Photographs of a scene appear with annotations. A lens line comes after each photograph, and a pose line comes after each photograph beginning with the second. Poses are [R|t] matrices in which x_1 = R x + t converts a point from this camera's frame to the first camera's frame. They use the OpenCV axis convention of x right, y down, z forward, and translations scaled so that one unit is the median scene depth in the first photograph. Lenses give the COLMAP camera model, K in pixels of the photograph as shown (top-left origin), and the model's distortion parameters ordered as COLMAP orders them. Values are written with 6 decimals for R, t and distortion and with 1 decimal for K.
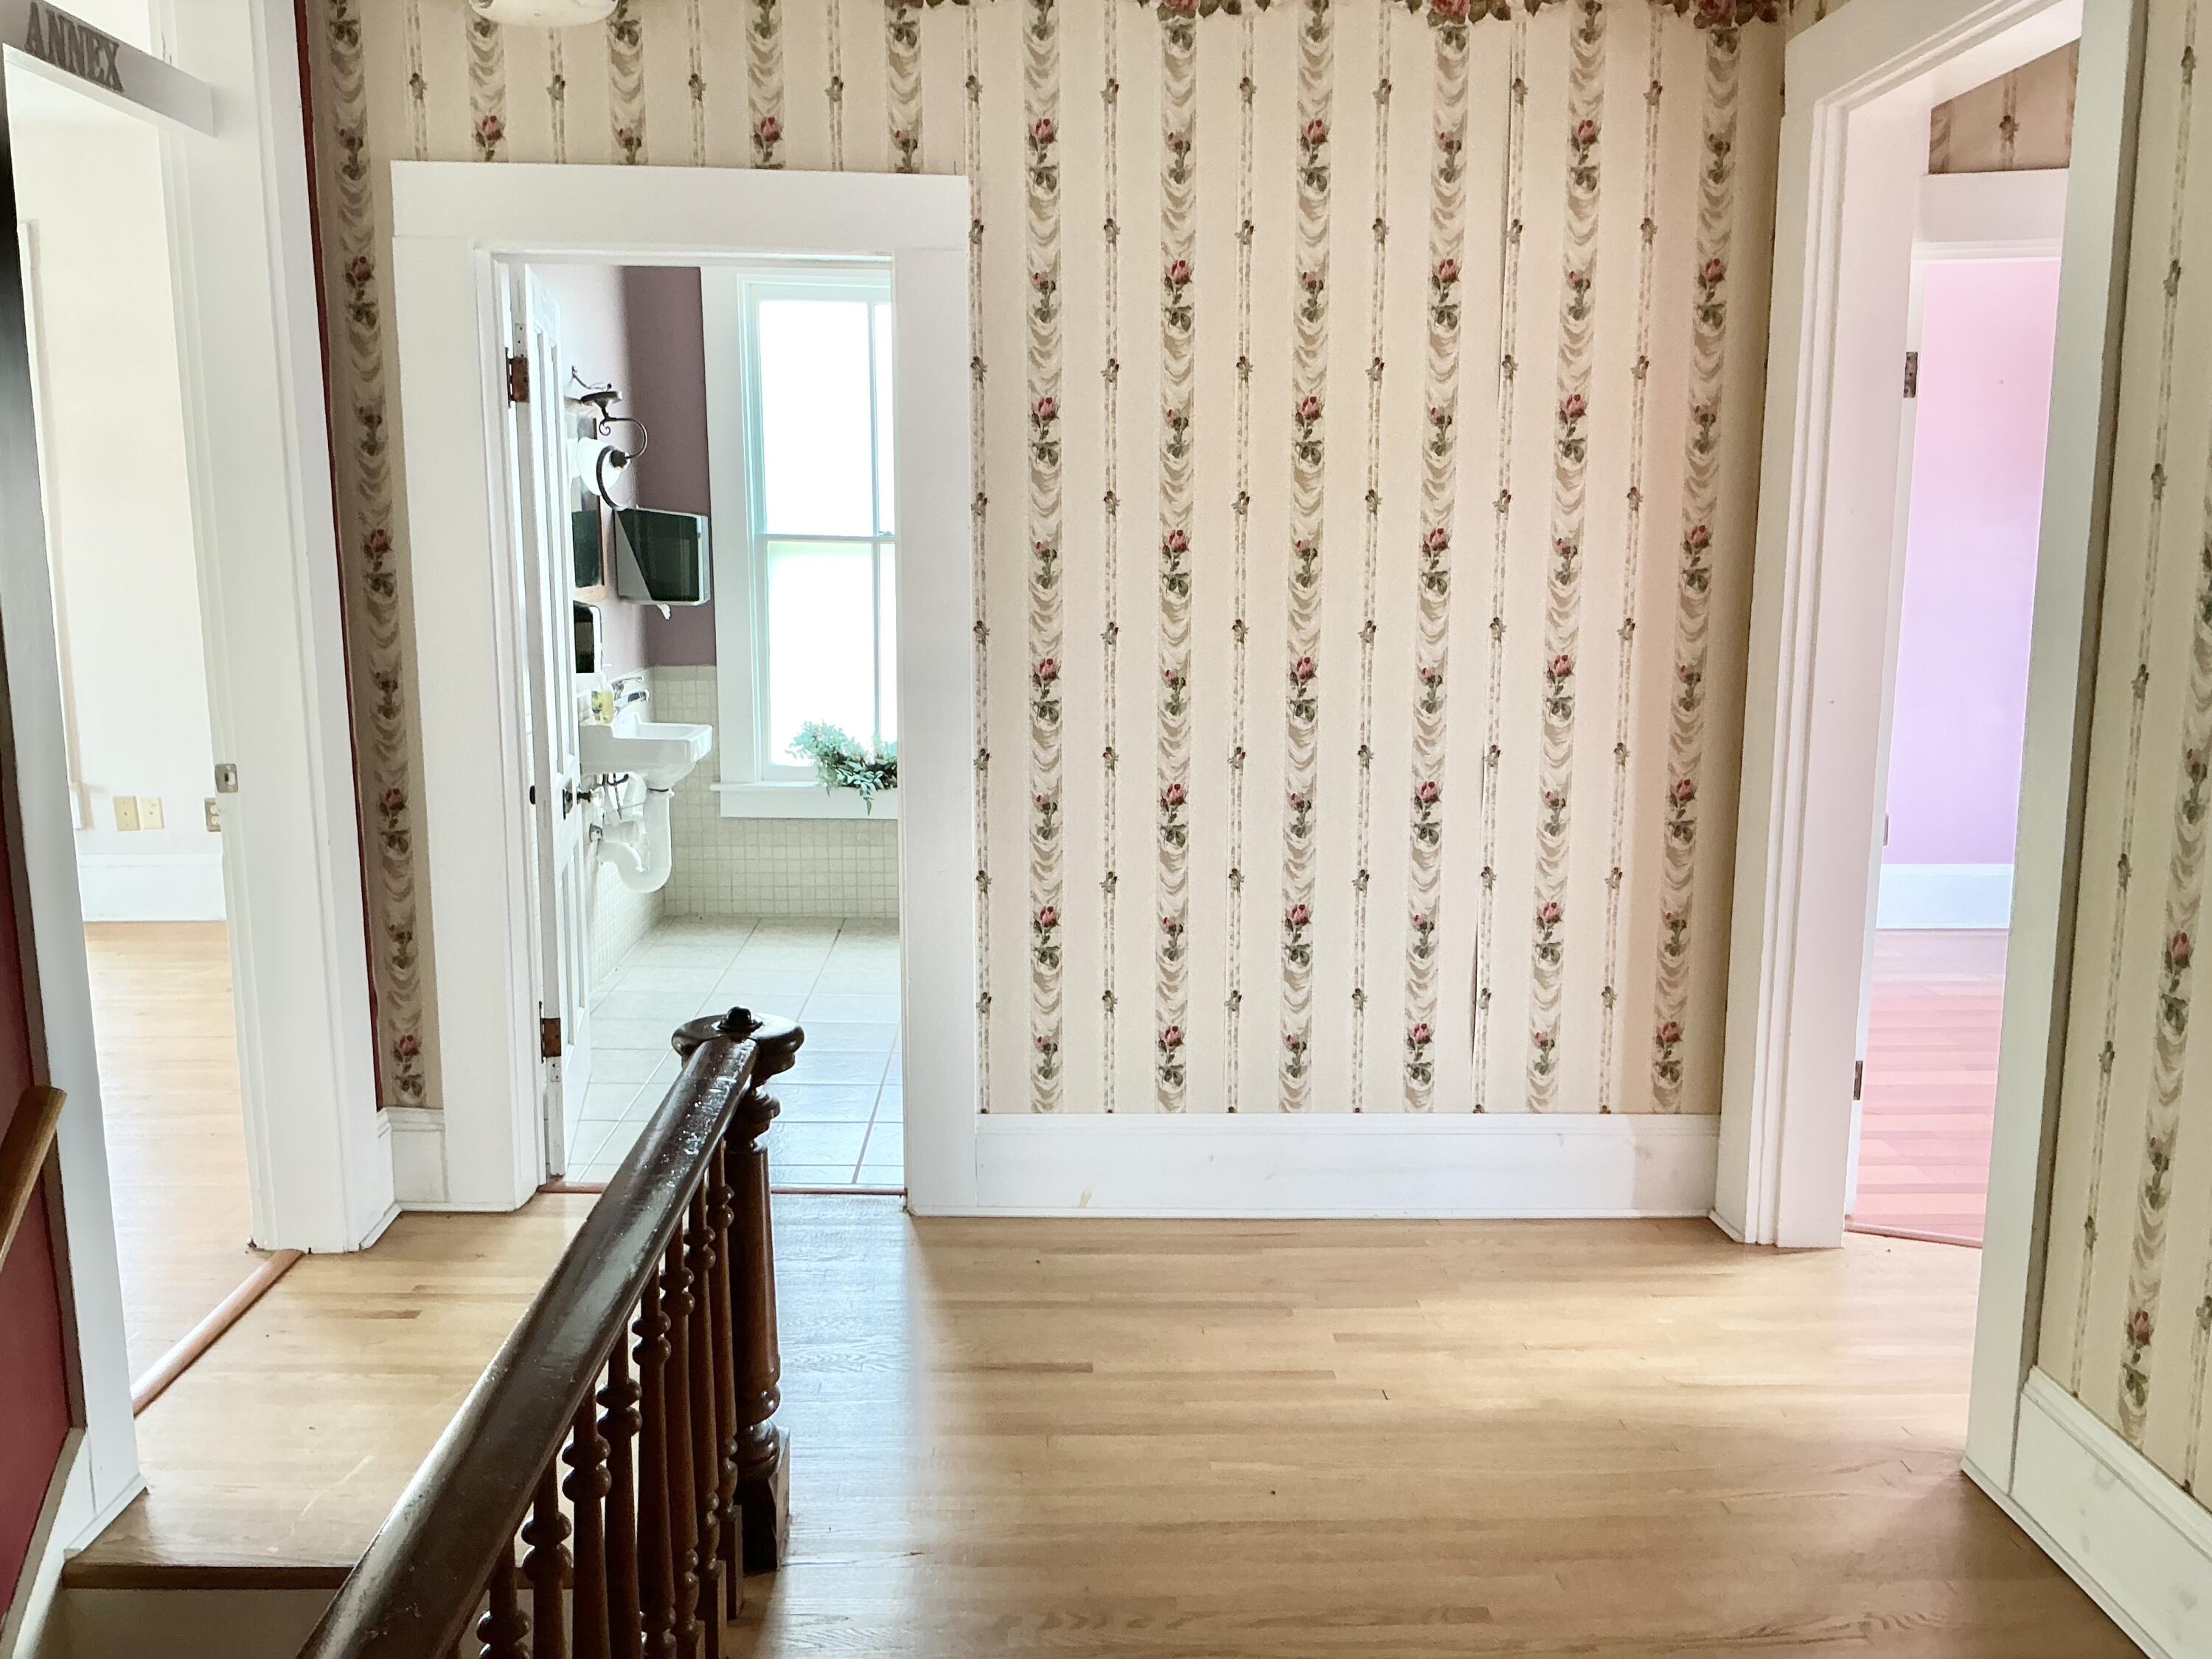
lens RADIAL K [[1842.7, 0, 1106.0], [0, 1842.7, 829.5], [0, 0, 1]] dist [0.128257, -0.247077]
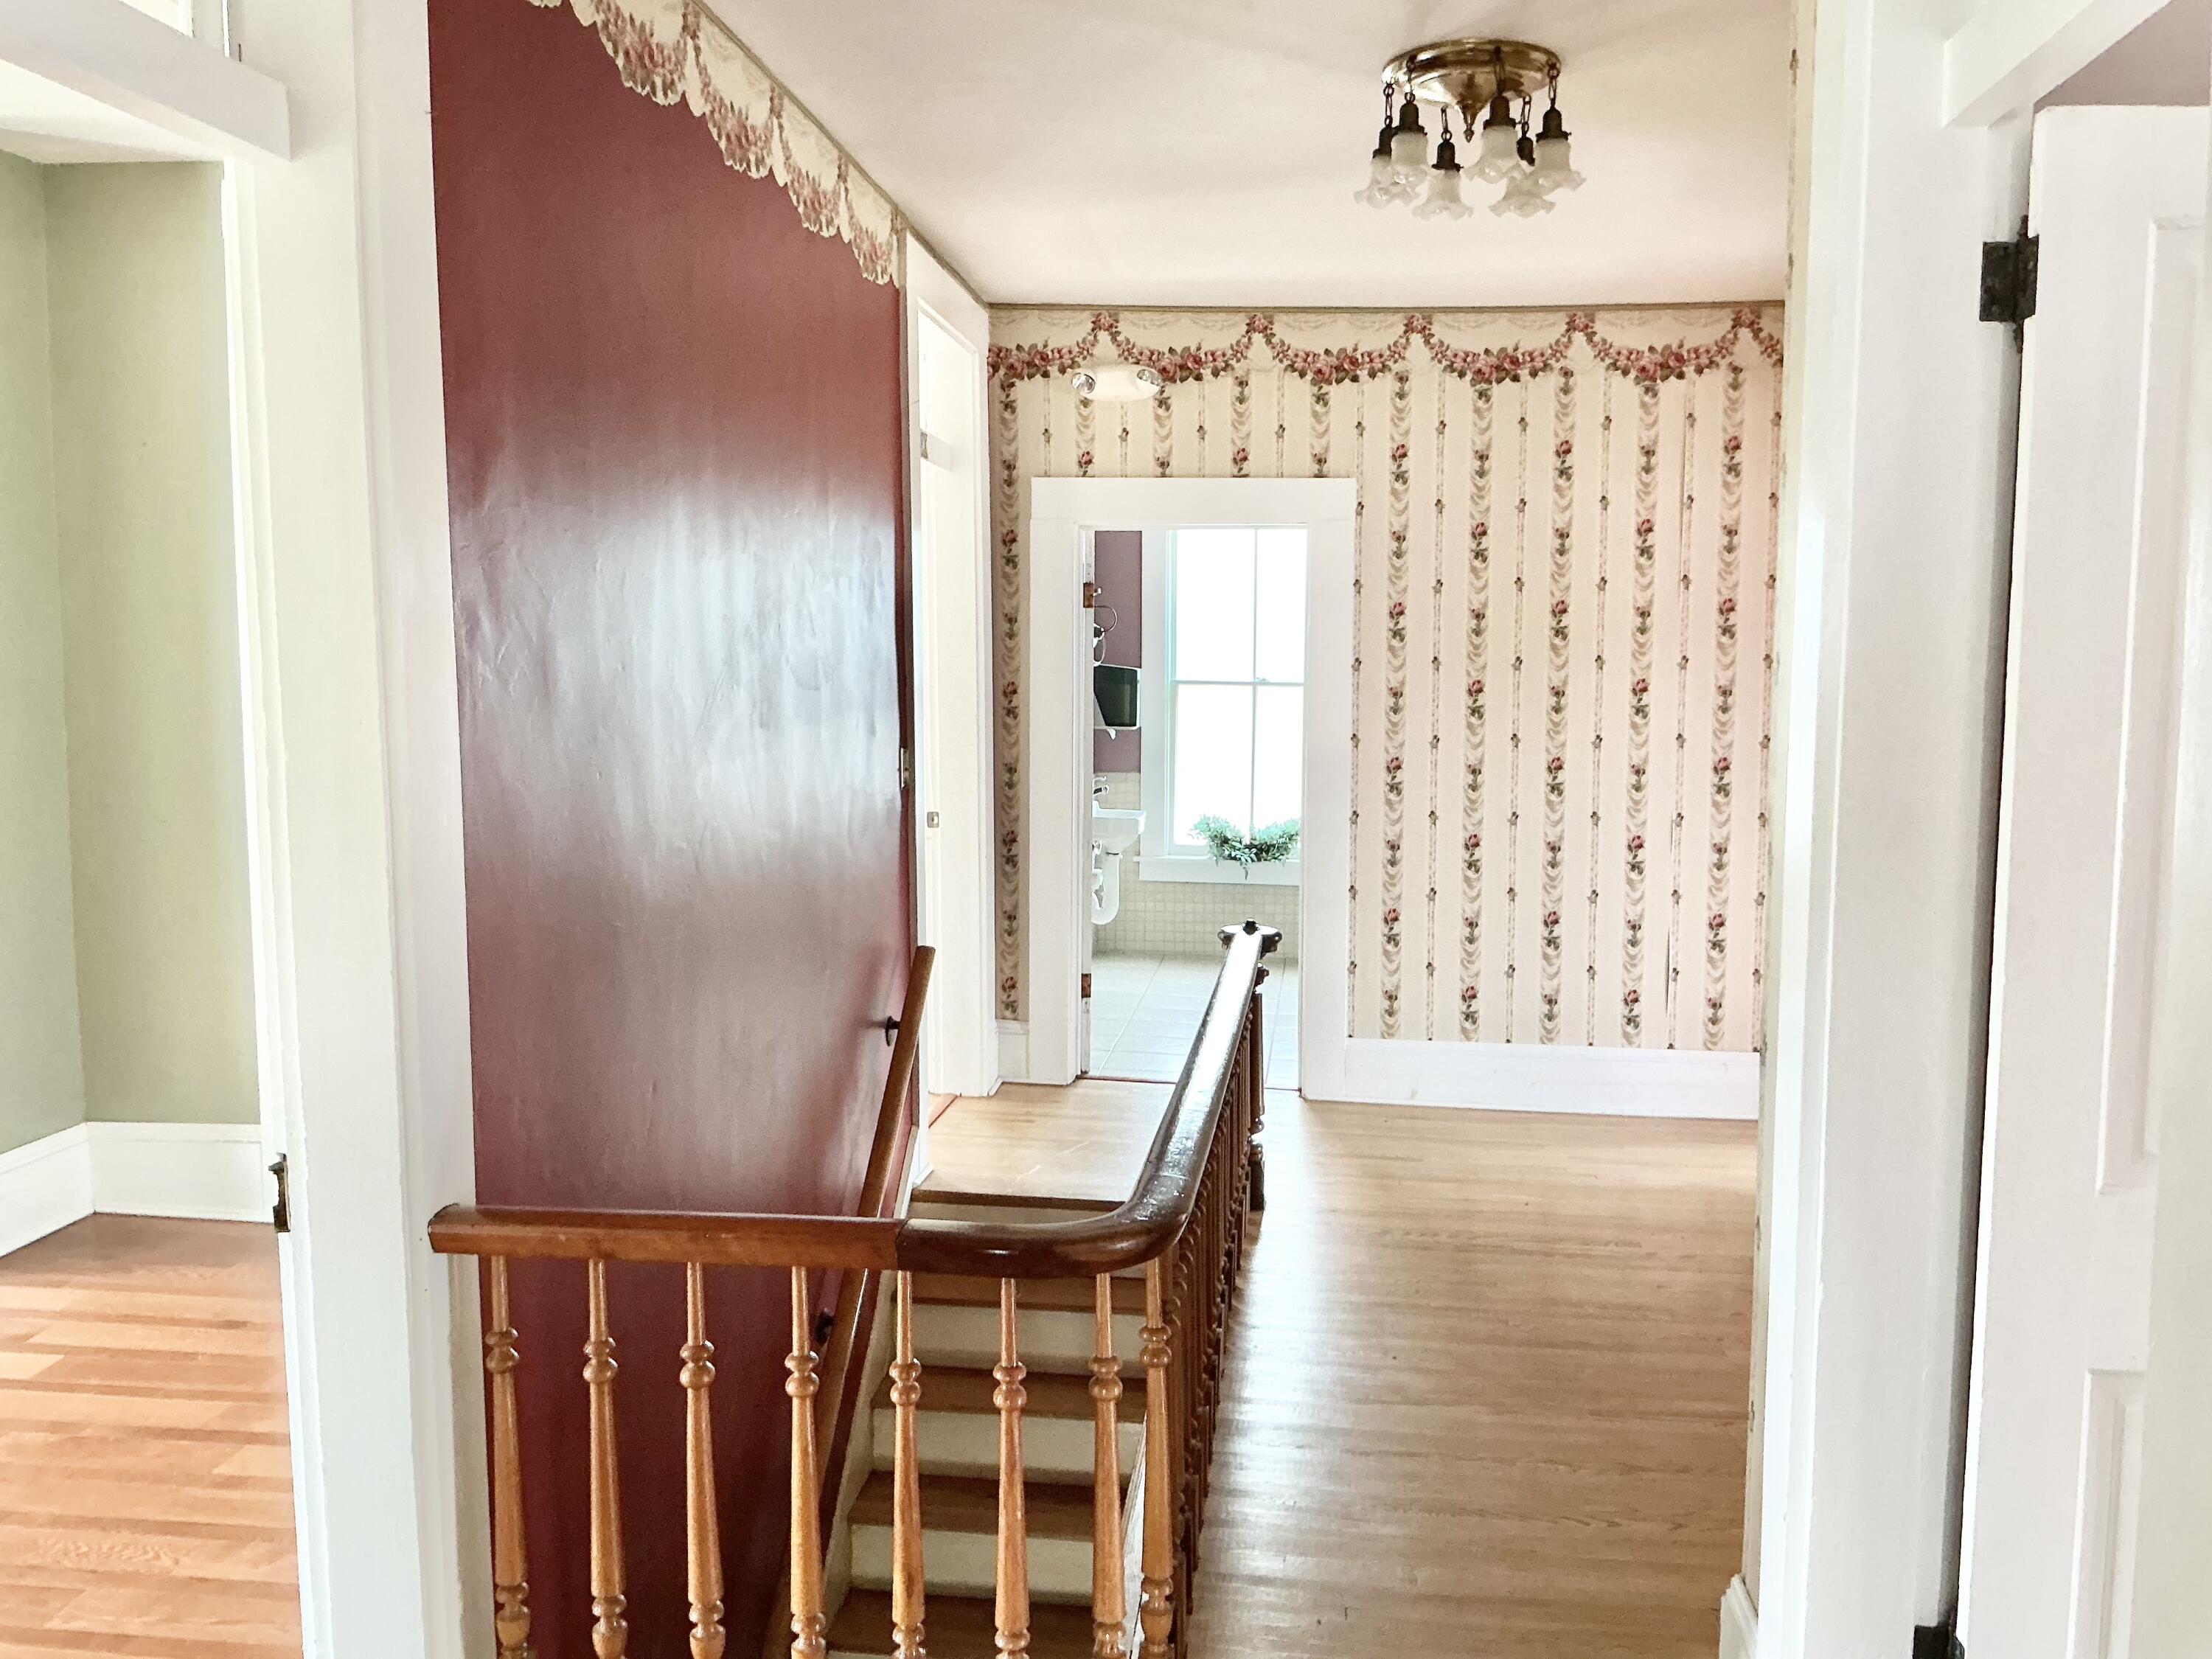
lens RADIAL K [[1842.7, 0, 1106.0], [0, 1842.7, 829.5], [0, 0, 1]] dist [0.128257, -0.247077]
pose [[0.987705, 0.013652, -0.155731, -0.028159], [-0.025106, 0.997102, -0.071820, 0.094884], [0.154299, 0.074847, 0.985185, -0.645847]]
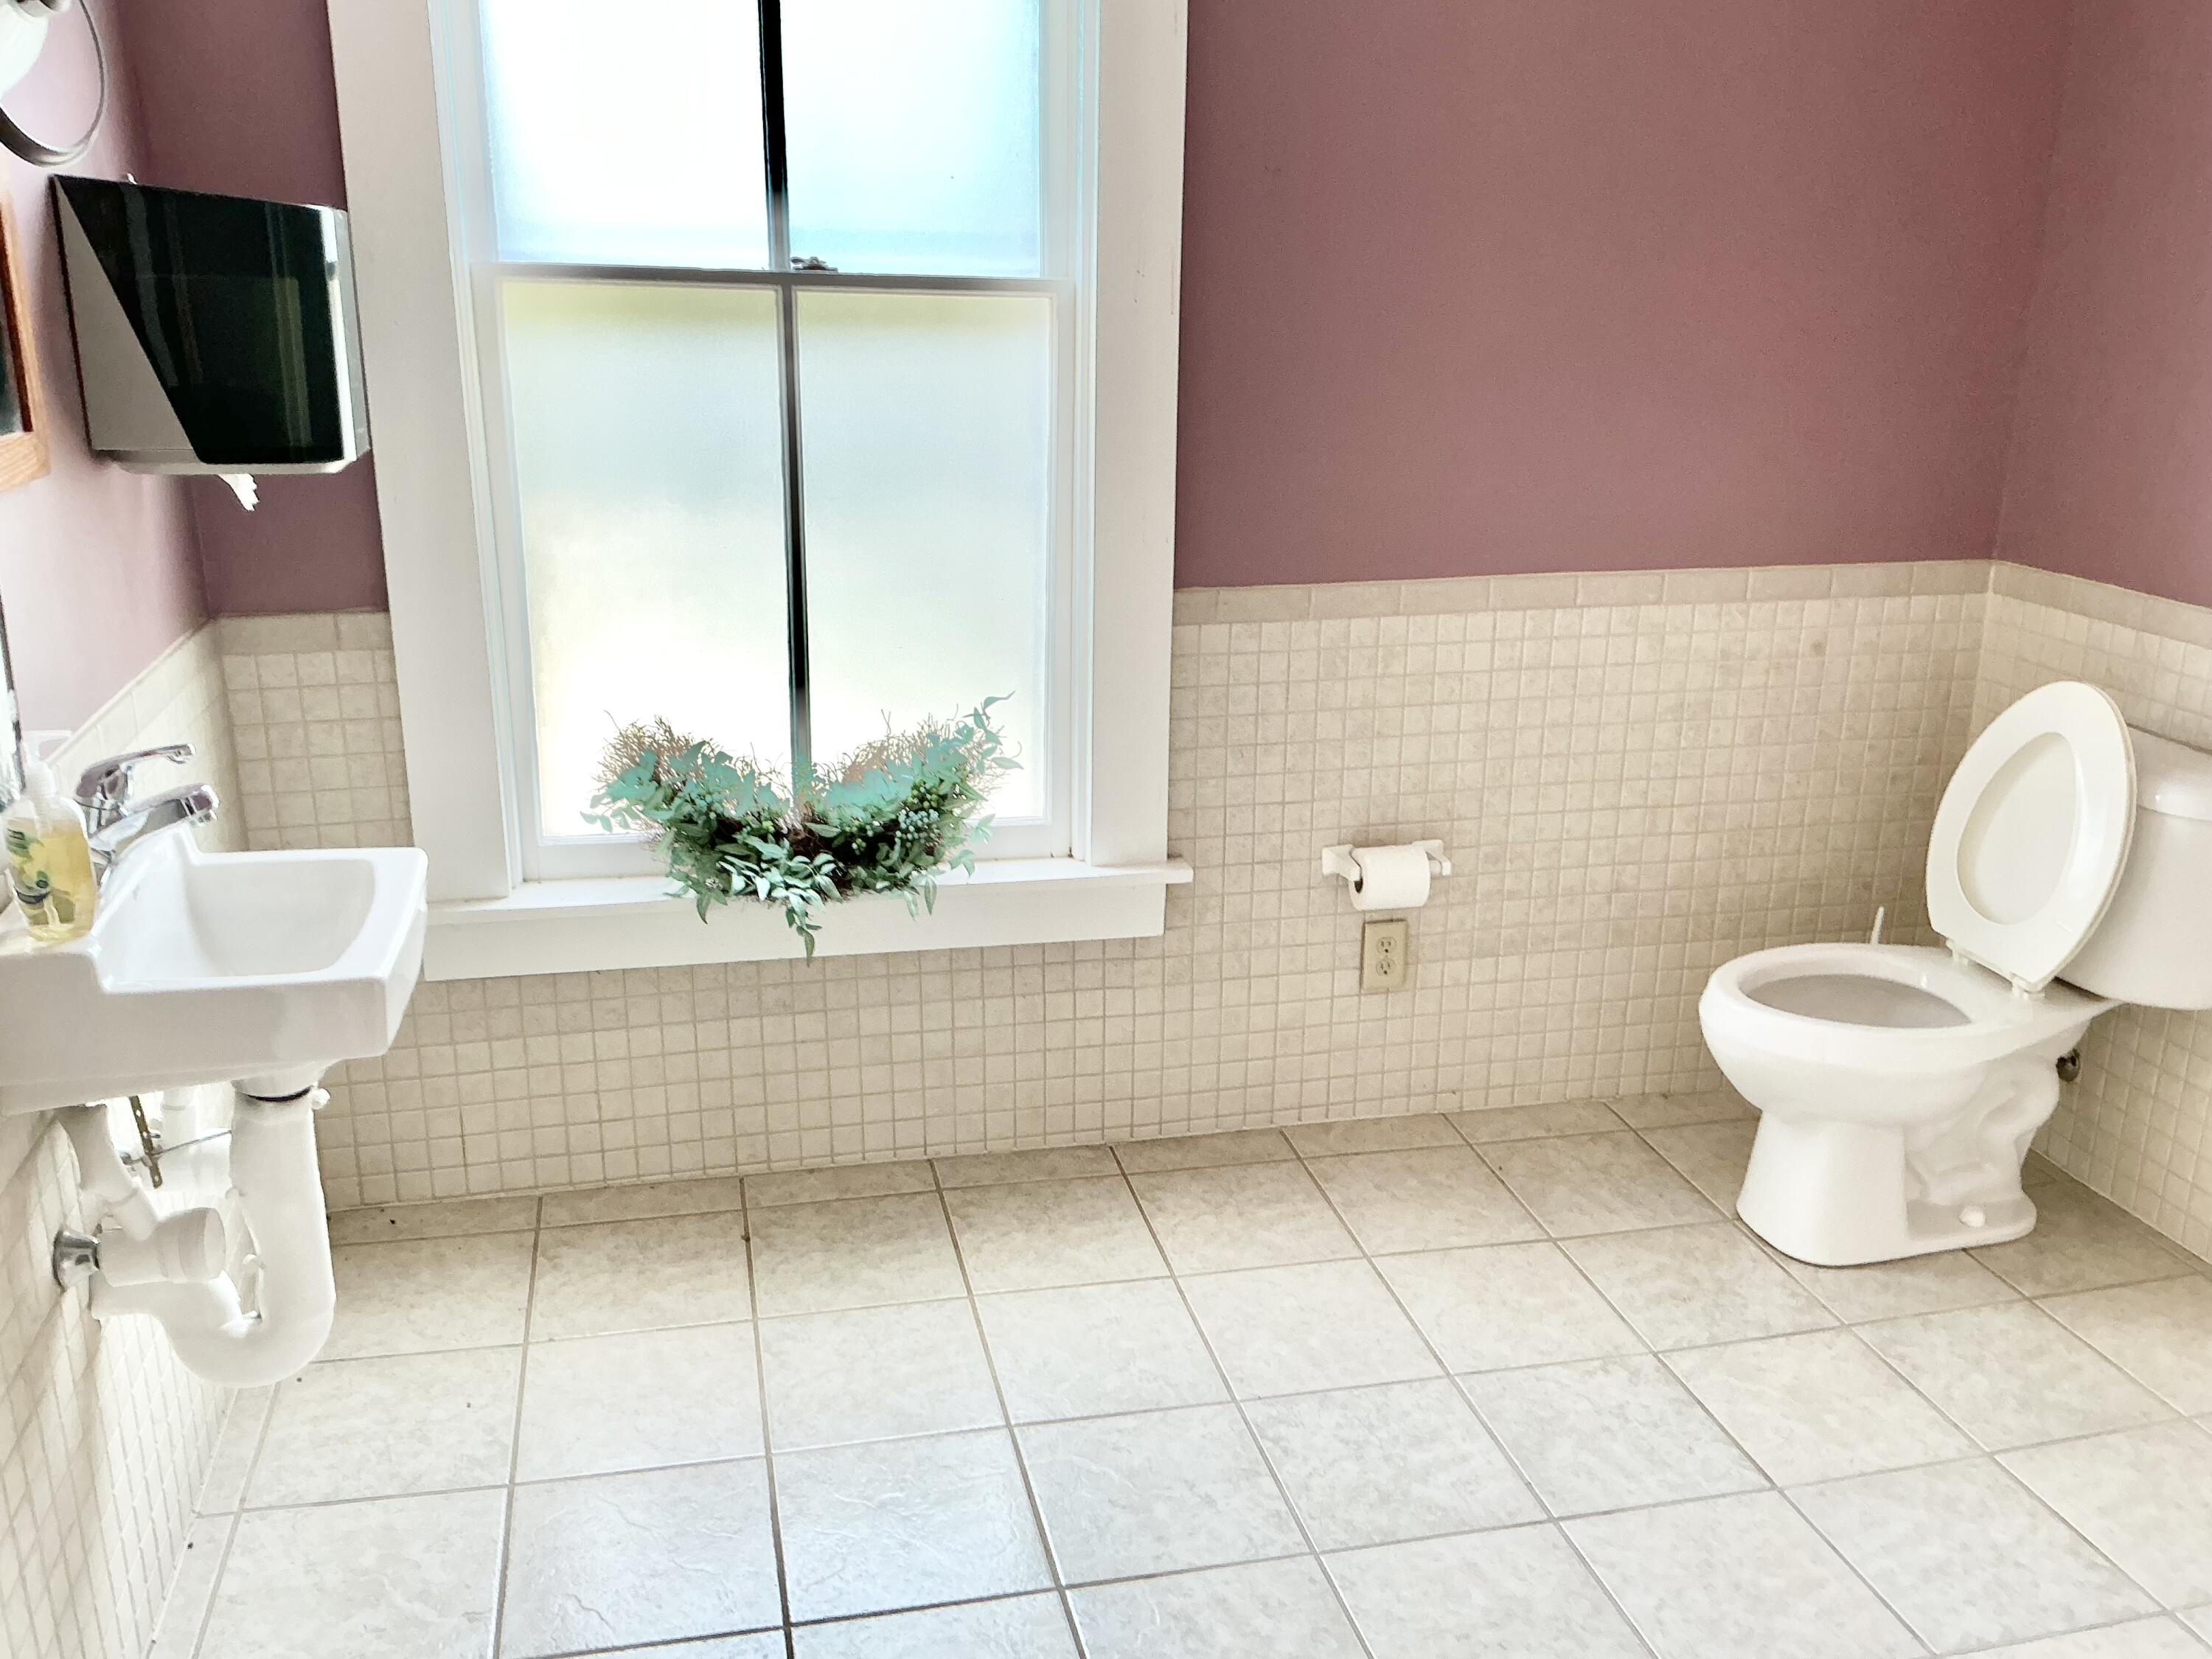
lens RADIAL K [[1842.7, 0, 1106.0], [0, 1842.7, 829.5], [0, 0, 1]] dist [0.128257, -0.247077]
pose [[0.978307, -0.052056, 0.200513, -0.243133], [0.025411, 0.990759, 0.133233, -0.154279], [-0.205596, -0.125248, 0.970589, 0.983784]]
